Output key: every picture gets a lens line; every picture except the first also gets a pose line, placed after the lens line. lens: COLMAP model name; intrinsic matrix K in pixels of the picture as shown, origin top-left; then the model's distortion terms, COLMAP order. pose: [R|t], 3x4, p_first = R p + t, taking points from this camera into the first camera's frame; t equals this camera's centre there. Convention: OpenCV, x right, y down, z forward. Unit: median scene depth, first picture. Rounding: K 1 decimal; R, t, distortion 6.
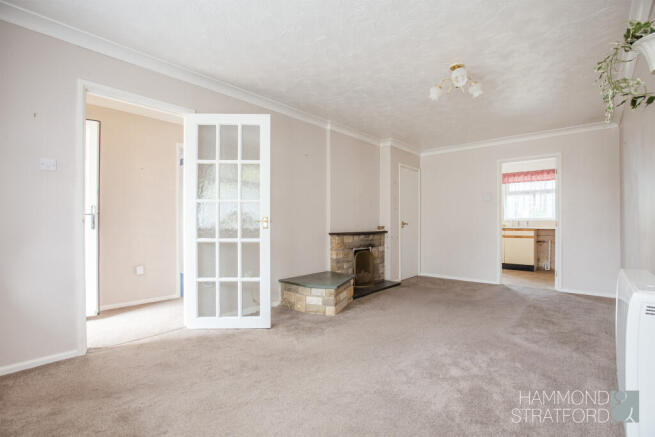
lens RADIAL K [[302.8, 0, 331.7], [0, 302.8, 222.3], [0, 0, 1]] dist [-0.029050, -0.000390]
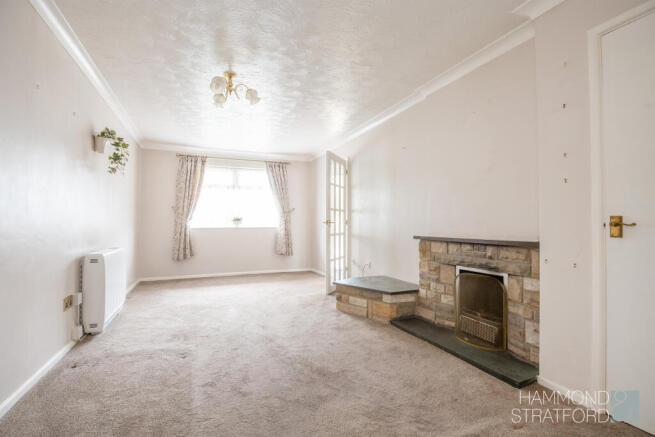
lens RADIAL K [[302.8, 0, 327.3], [0, 302.8, 220.1], [0, 0, 1]] dist [-0.029050, -0.000390]
pose [[-0.442347, -0.018223, -0.896659, 0.576761], [-0.000292, 0.999796, -0.020175, 0.006608], [0.896844, -0.008663, -0.442262, 0.827937]]
